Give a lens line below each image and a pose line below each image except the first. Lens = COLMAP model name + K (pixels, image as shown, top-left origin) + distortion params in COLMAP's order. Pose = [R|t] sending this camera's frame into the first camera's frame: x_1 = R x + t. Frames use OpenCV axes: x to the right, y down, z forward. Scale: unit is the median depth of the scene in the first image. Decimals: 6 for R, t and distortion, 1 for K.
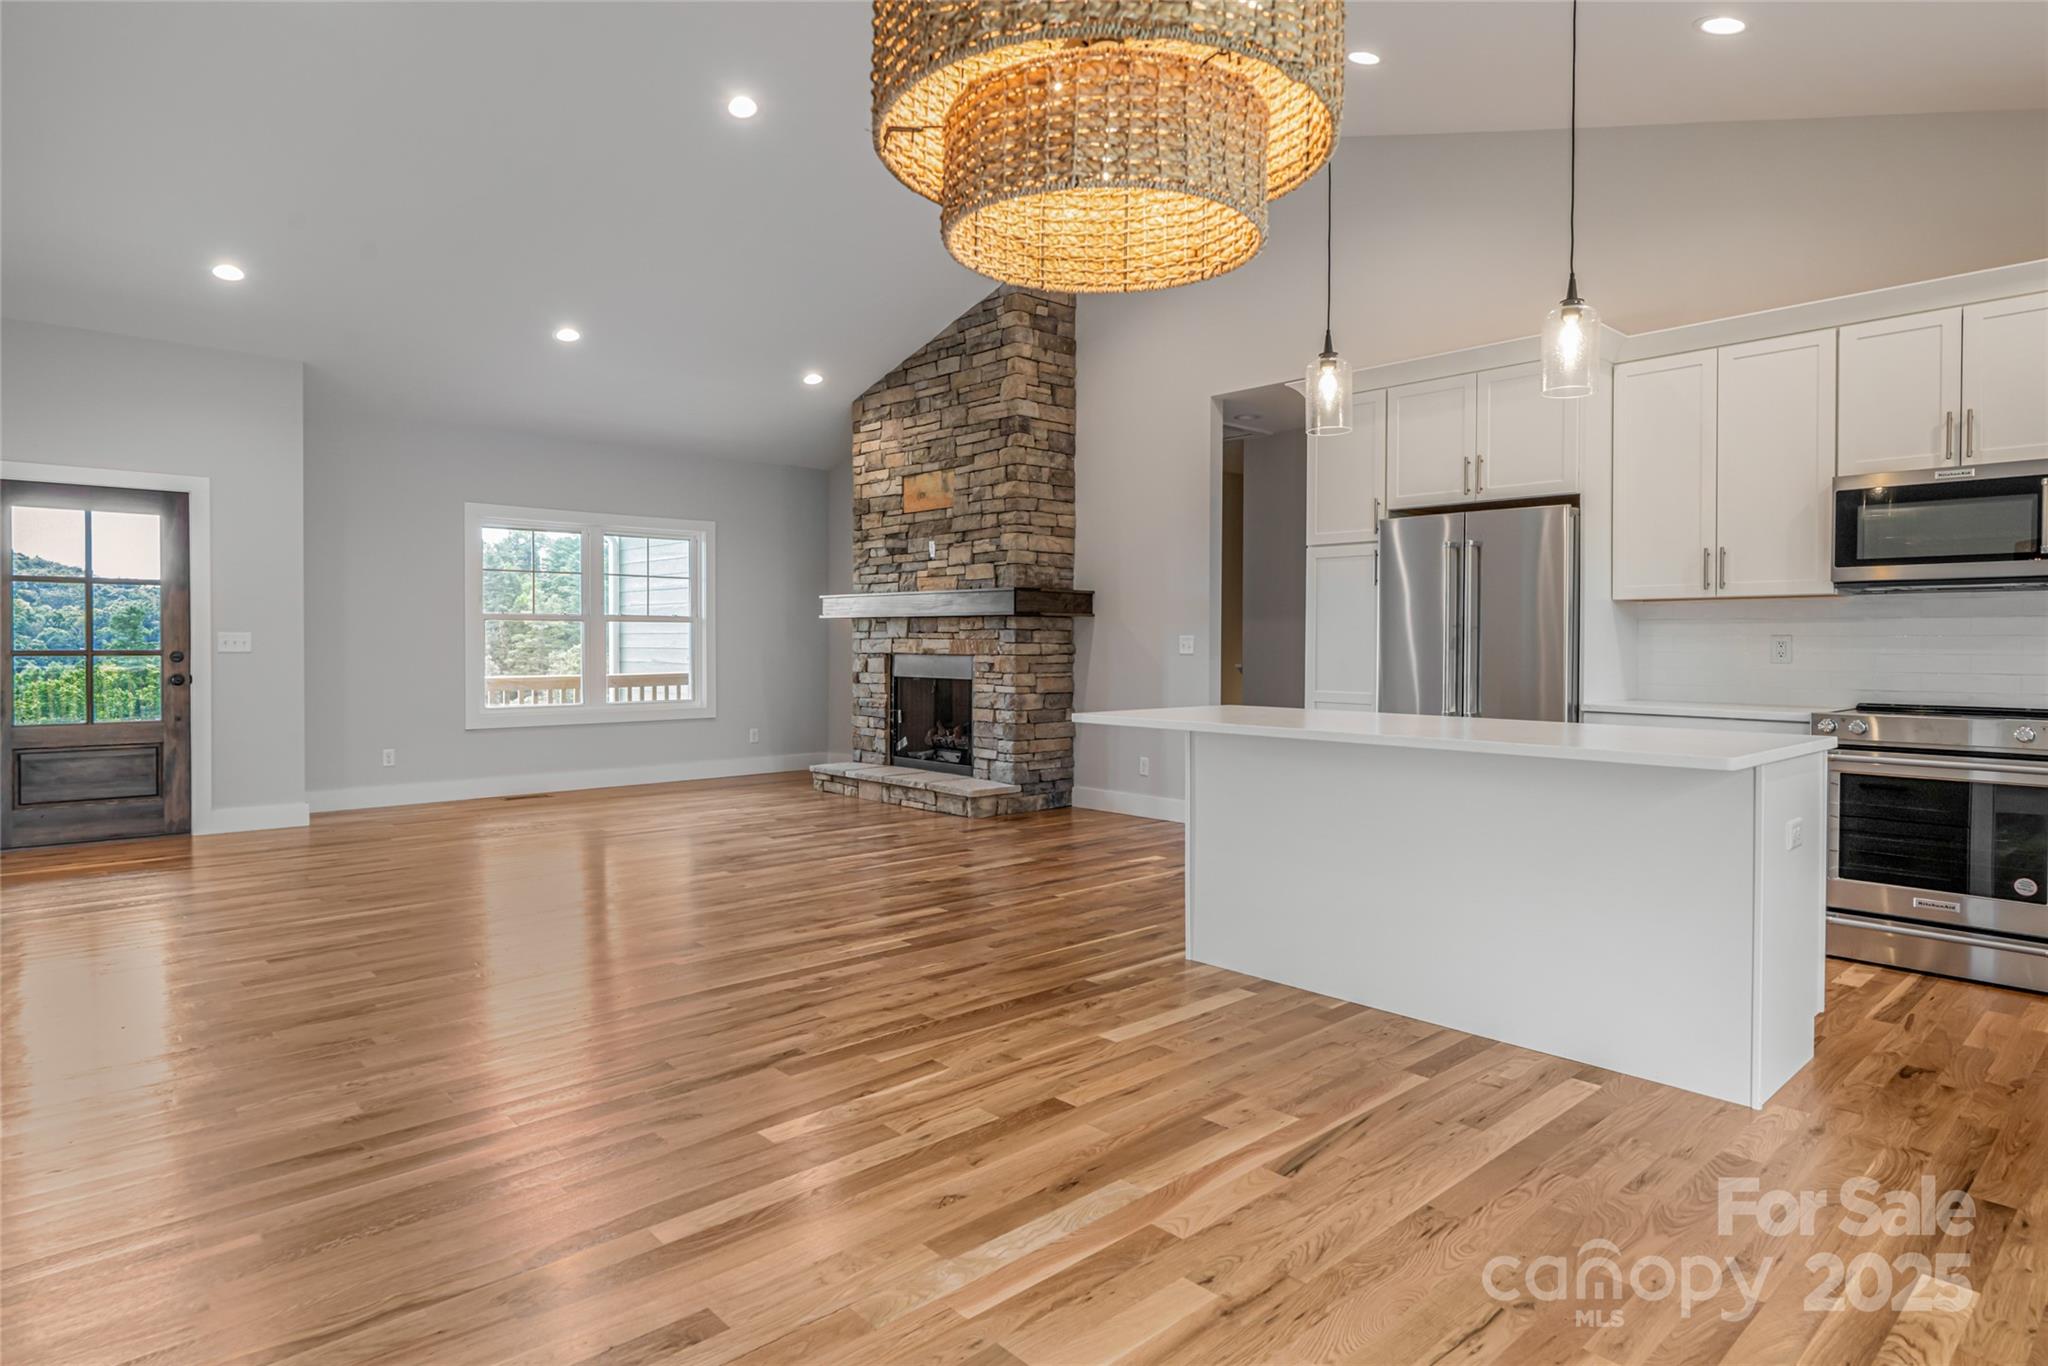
lens RADIAL K [[1118.4, 0, 1029.8], [0, 1118.4, 648.9], [0, 0, 1]] dist [0.002288, 0.001202]
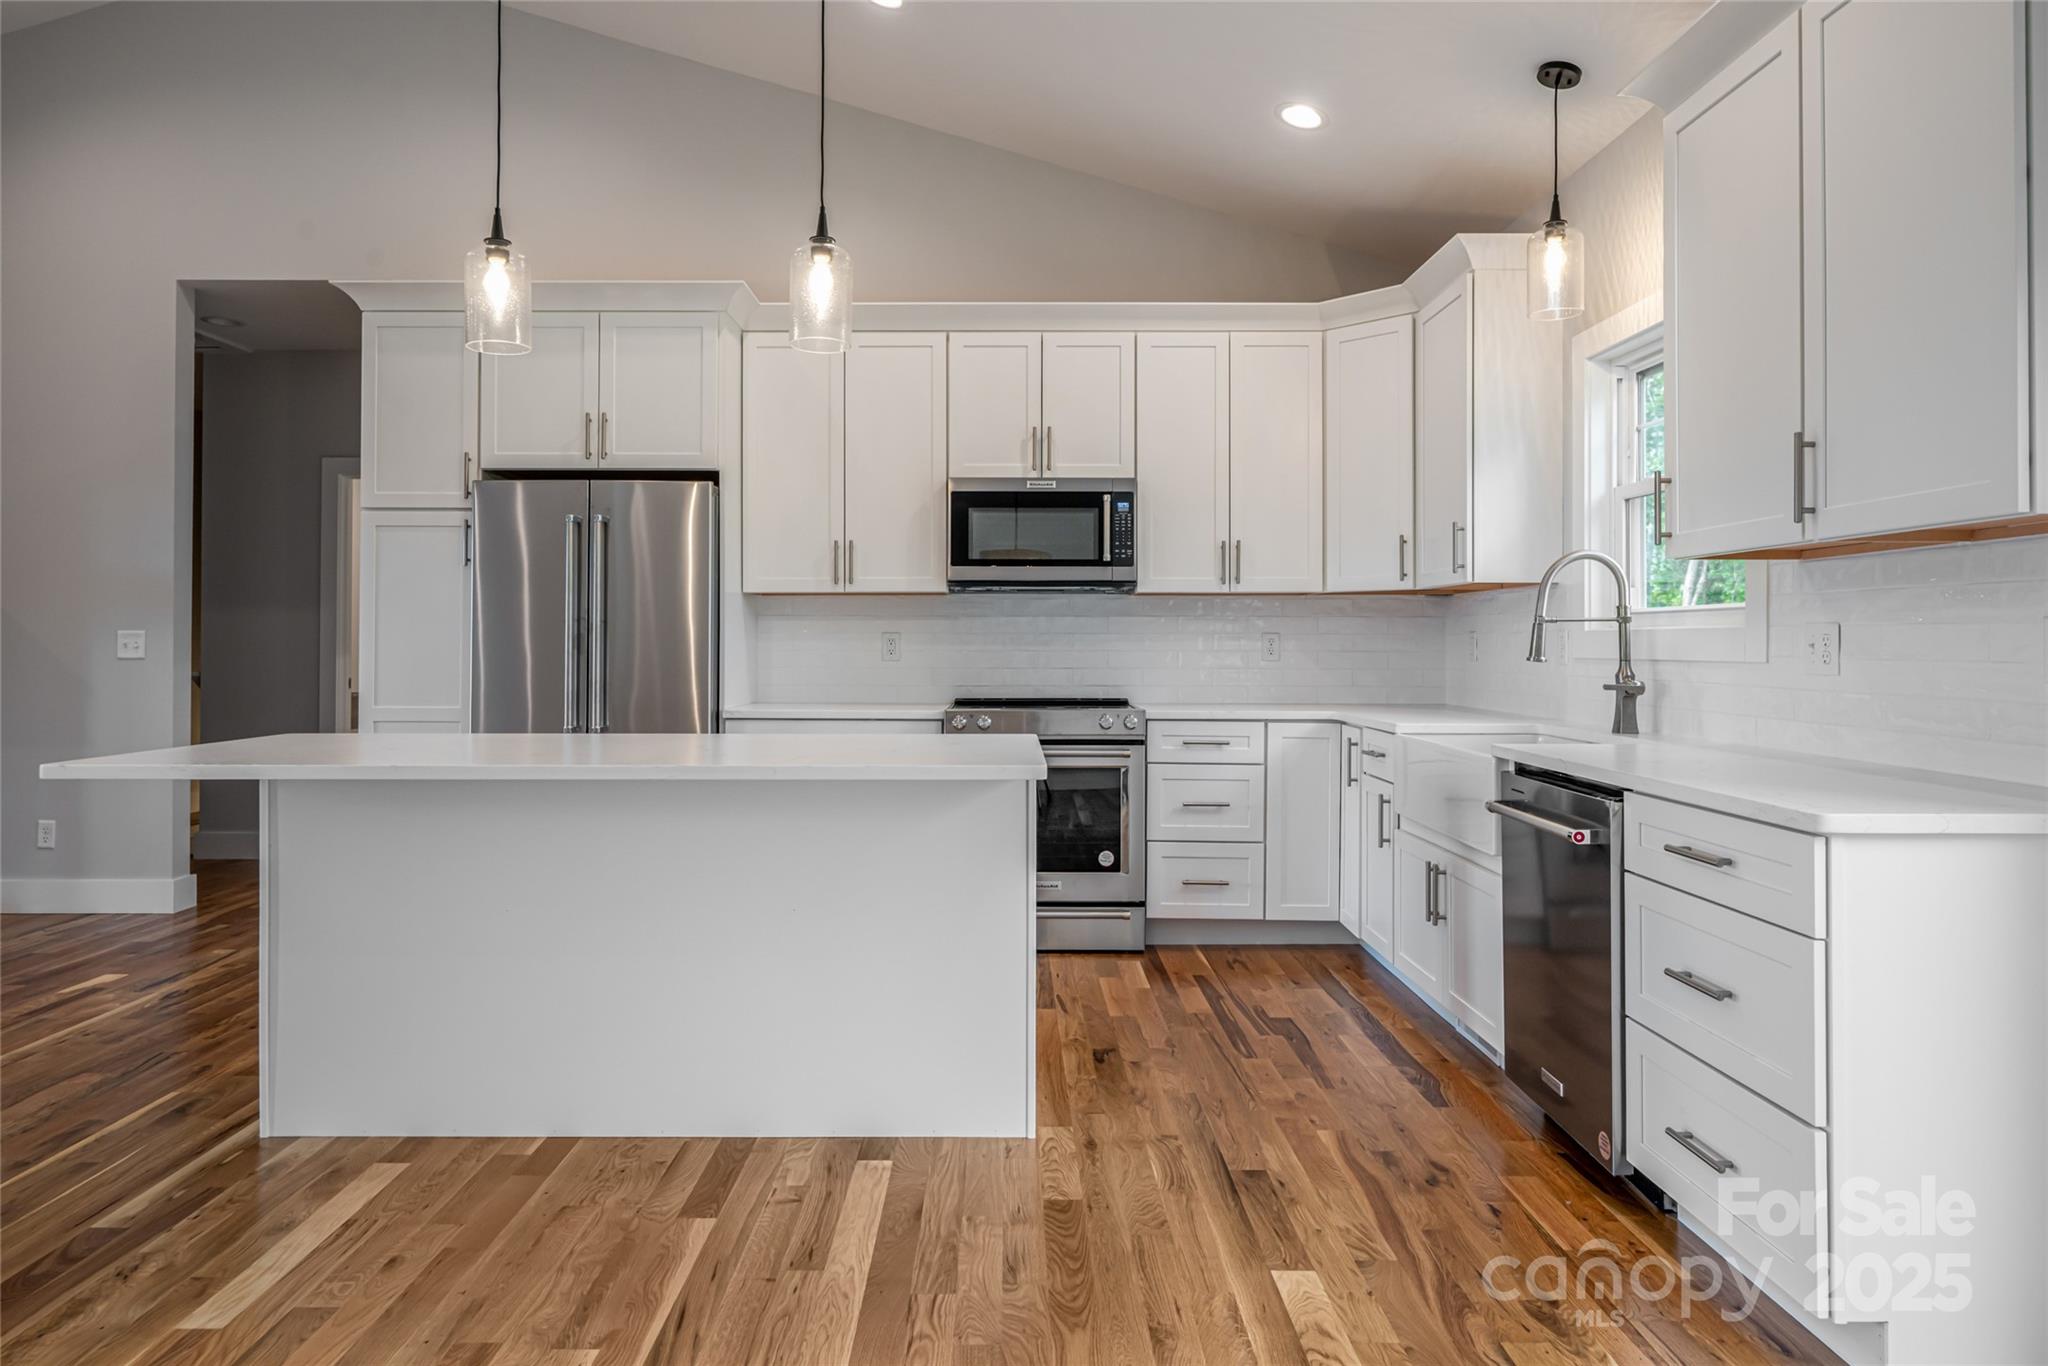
lens RADIAL K [[1262.8, 0, 983.0], [0, 1262.8, 629.4], [0, 0, 1]] dist [0.000467, 0.000630]
pose [[0.687799, 0.004888, 0.725884, -0.059488], [0.005342, 0.999916, -0.011796, -0.000968], [-0.725881, 0.011991, 0.687716, 0.118747]]
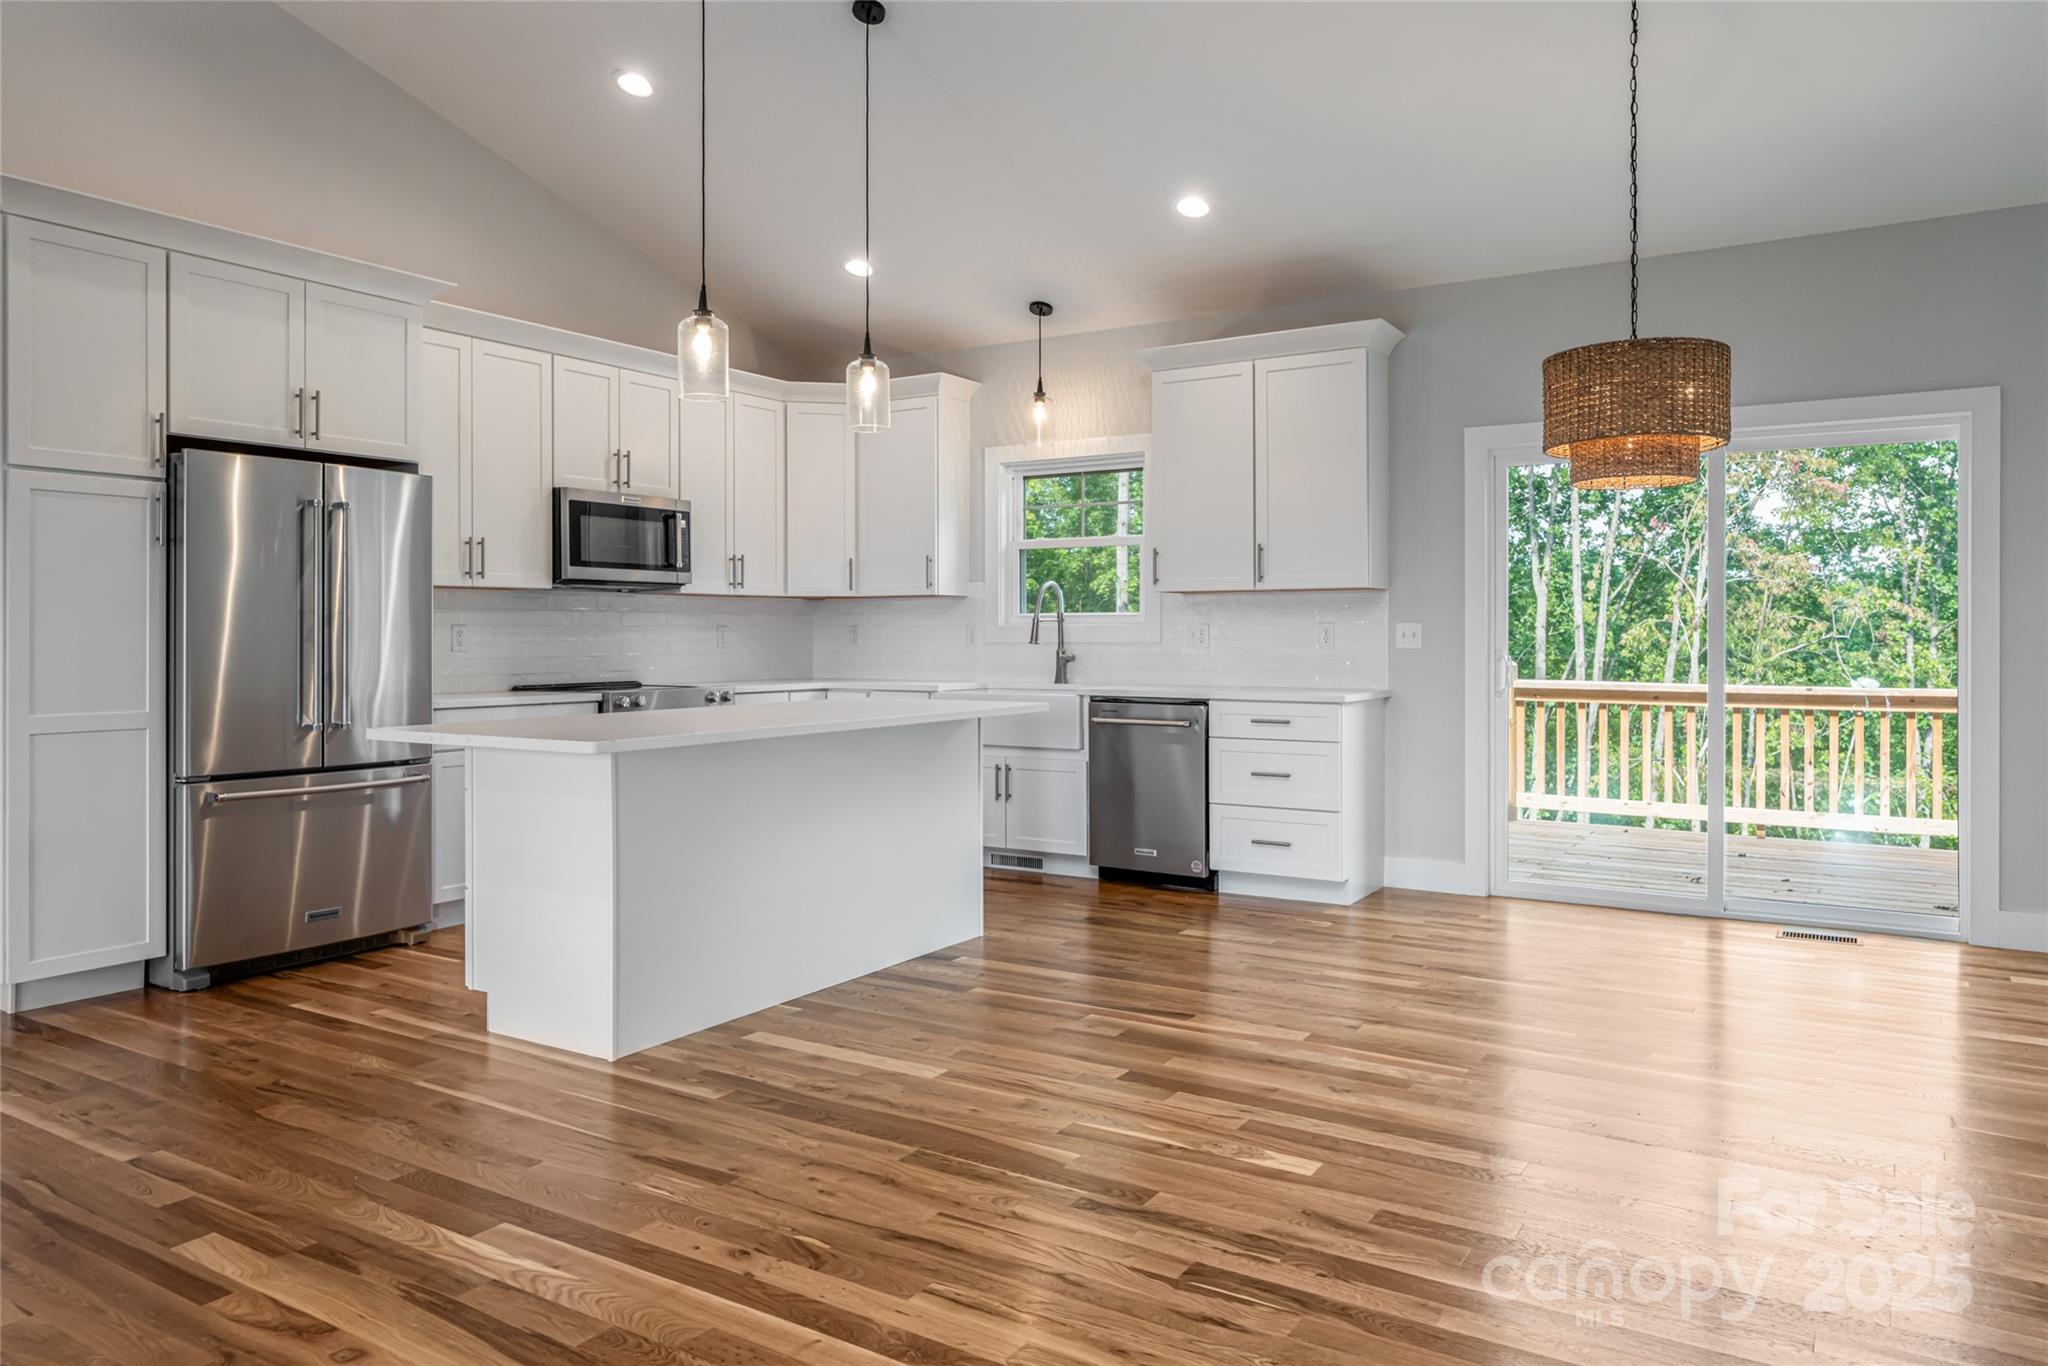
lens RADIAL K [[1374.3, 0, 1024.4], [0, 1374.3, 627.6], [0, 0, 1]] dist [0.002326, -0.000609]
pose [[-0.257466, 0.000736, 0.966287, -0.475510], [0.005263, 0.999986, 0.000640, -0.005125], [-0.966273, 0.005250, -0.257466, 0.569408]]
